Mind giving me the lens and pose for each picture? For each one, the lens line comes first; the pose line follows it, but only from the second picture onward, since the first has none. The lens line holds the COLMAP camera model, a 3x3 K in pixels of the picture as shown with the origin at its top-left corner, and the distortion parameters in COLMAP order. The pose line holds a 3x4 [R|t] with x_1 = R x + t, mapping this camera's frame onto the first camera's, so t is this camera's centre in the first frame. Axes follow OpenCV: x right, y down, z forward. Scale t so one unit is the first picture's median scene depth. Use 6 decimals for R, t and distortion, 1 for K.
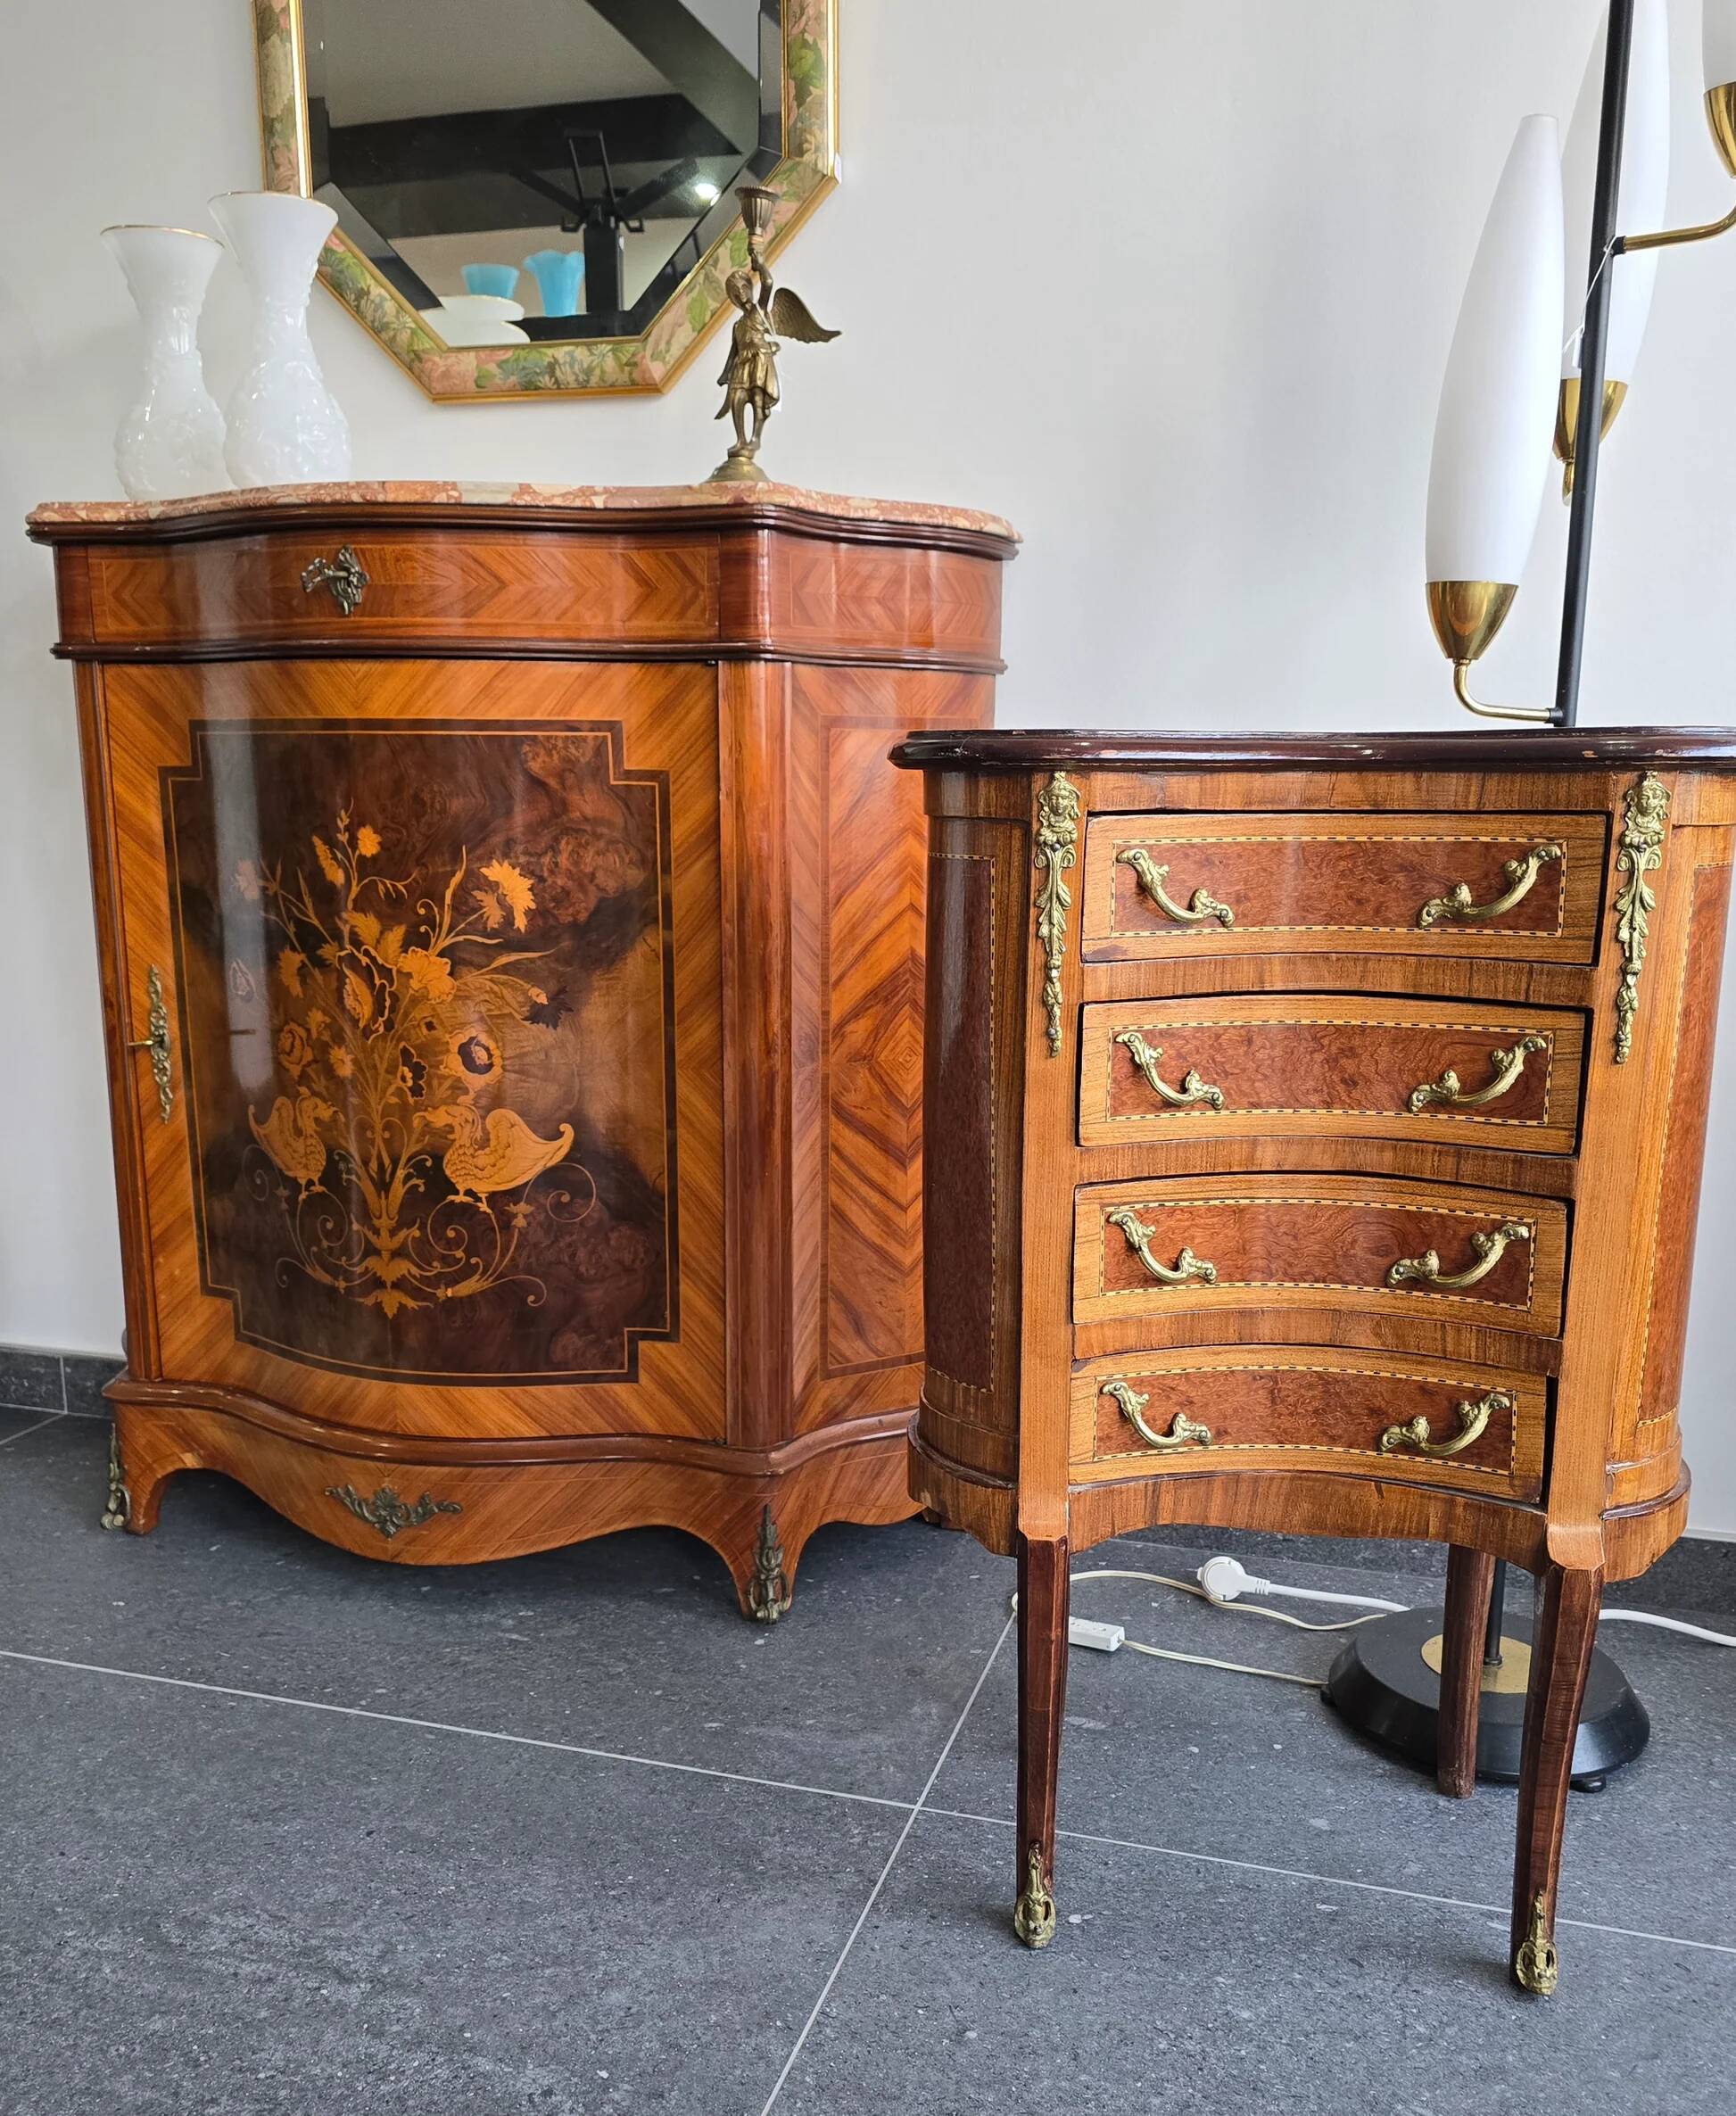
lens RADIAL K [[1833.0, 0, 898.5], [0, 1833.0, 1160.8], [0, 0, 1]] dist [0.072330, -0.109546]
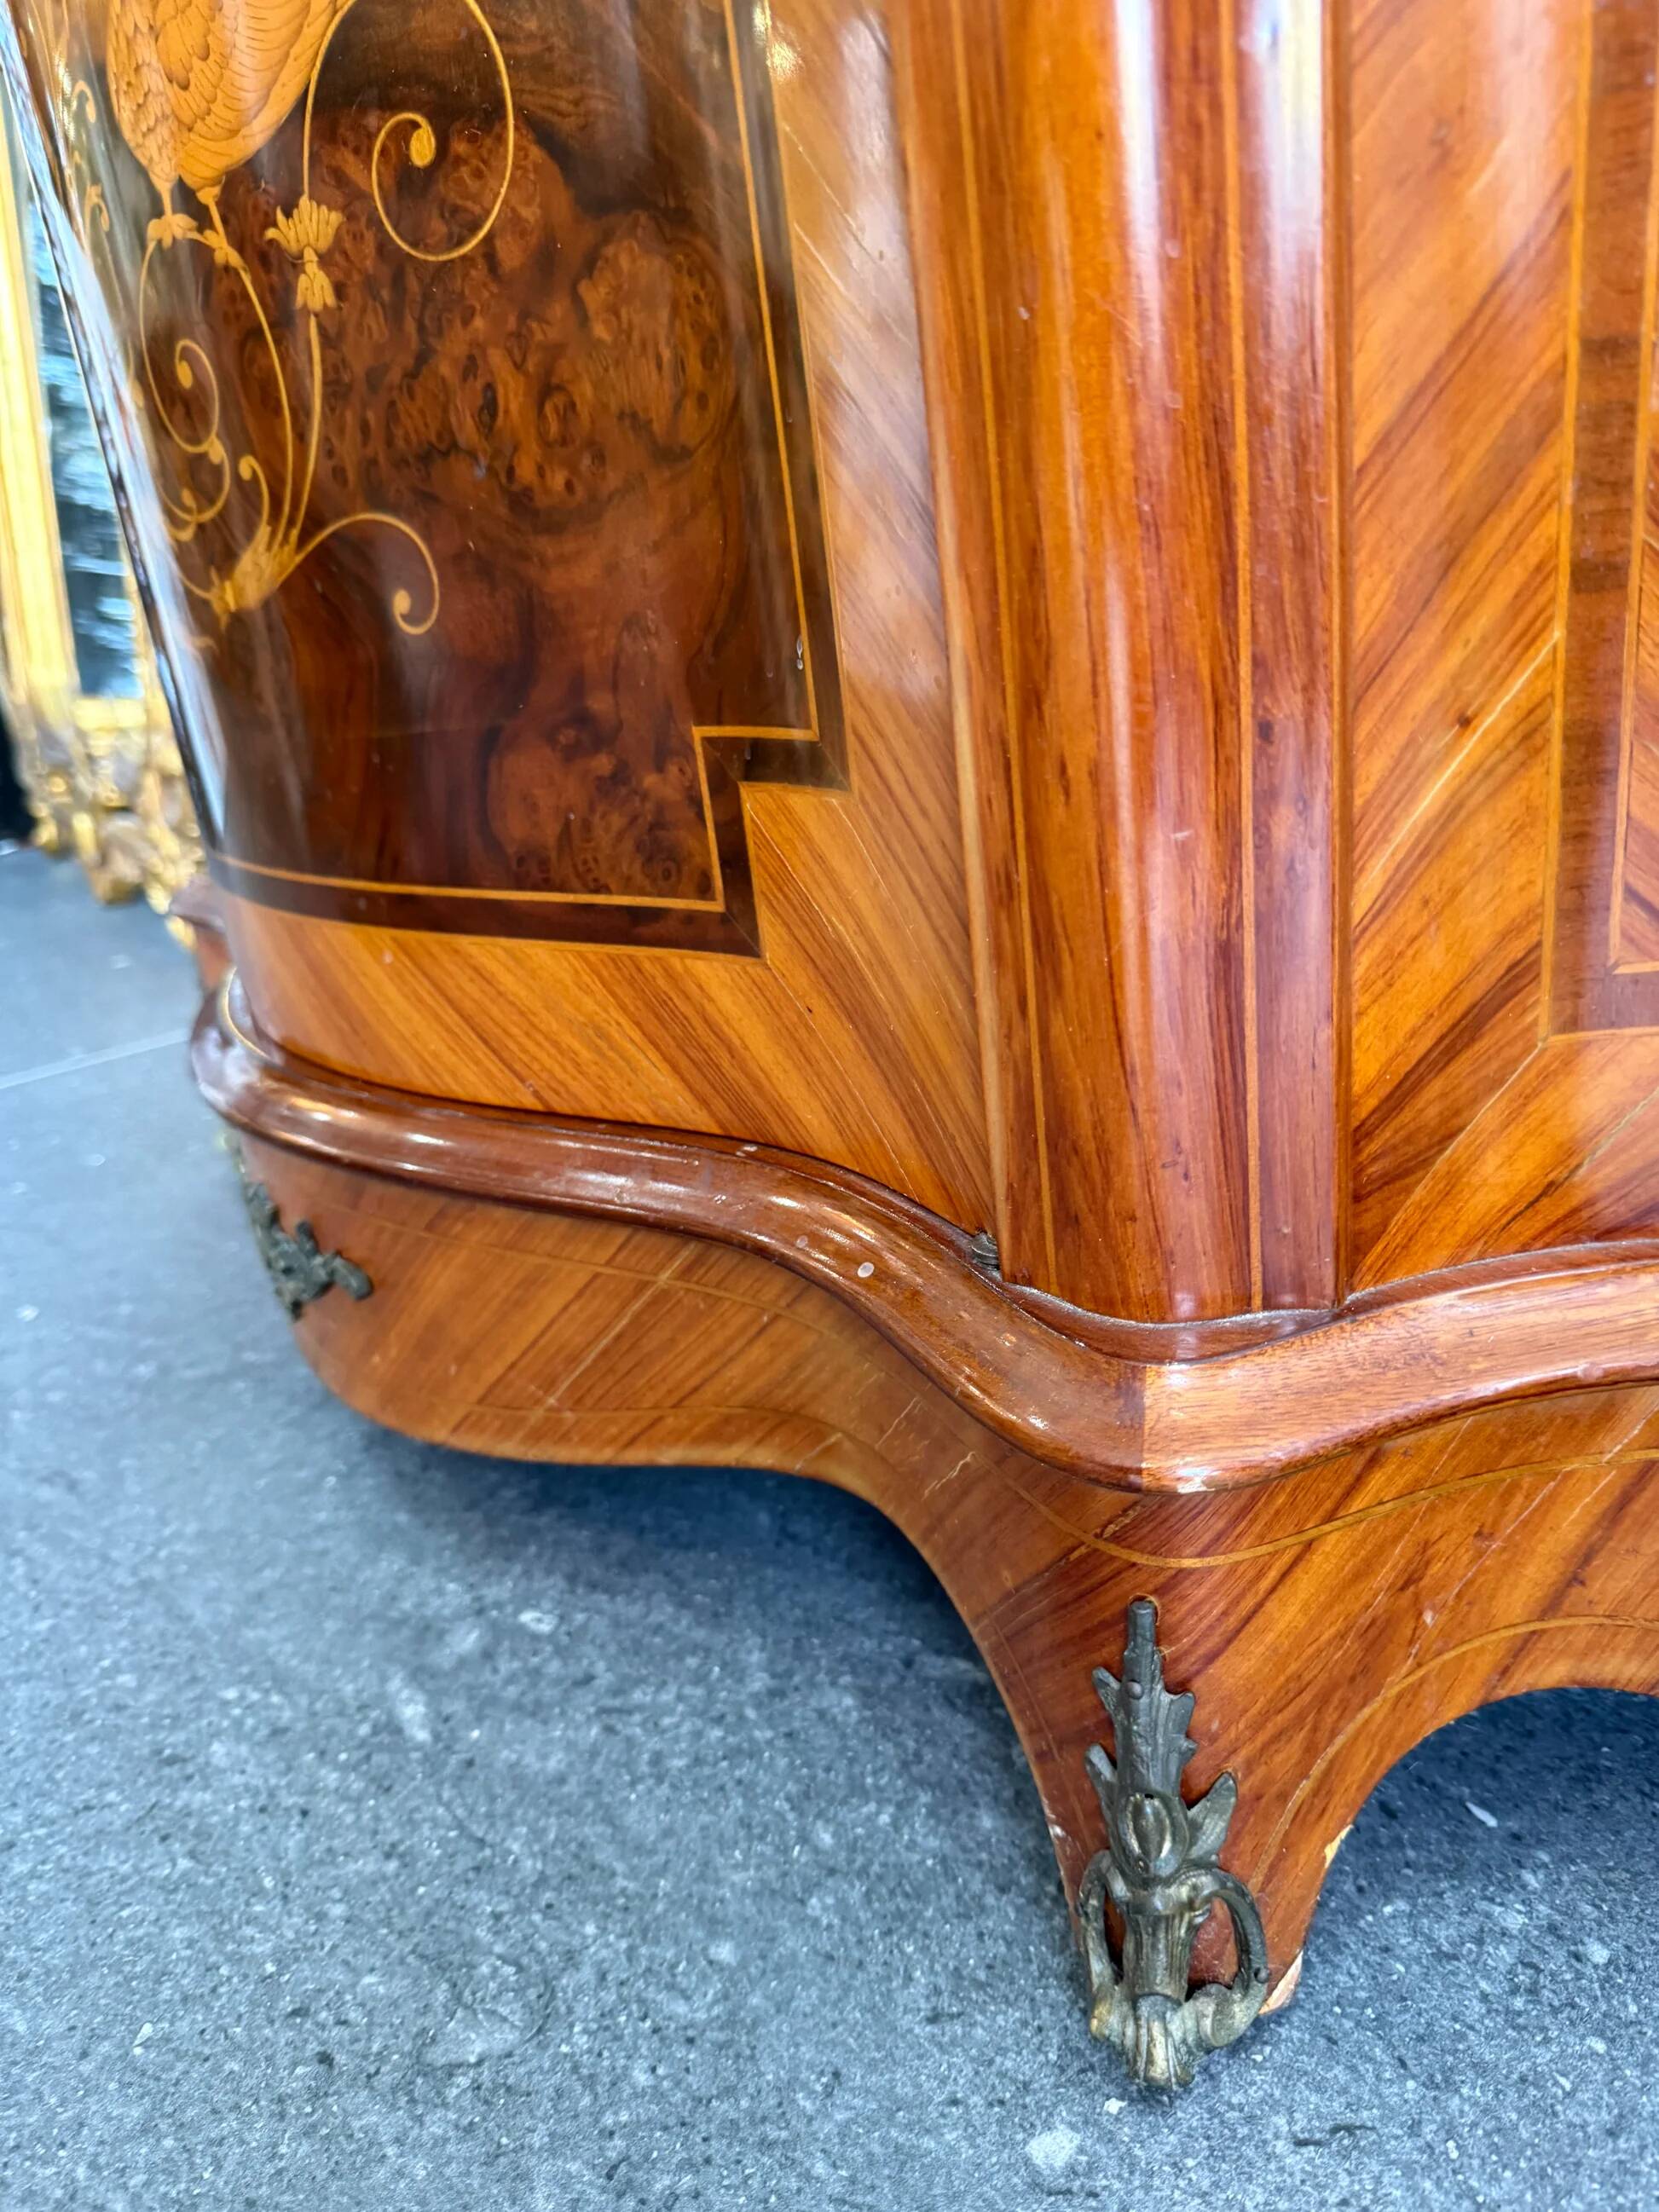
lens RADIAL K [[1592.6, 0, 824.5], [0, 1592.6, 1133.7], [0, 0, 1]] dist [0.010563, -0.026421]
pose [[0.759065, 0.148587, -0.633831, 0.007324], [-0.015500, 0.977454, 0.210578, 0.099786], [0.650830, -0.150018, 0.744255, 0.851634]]
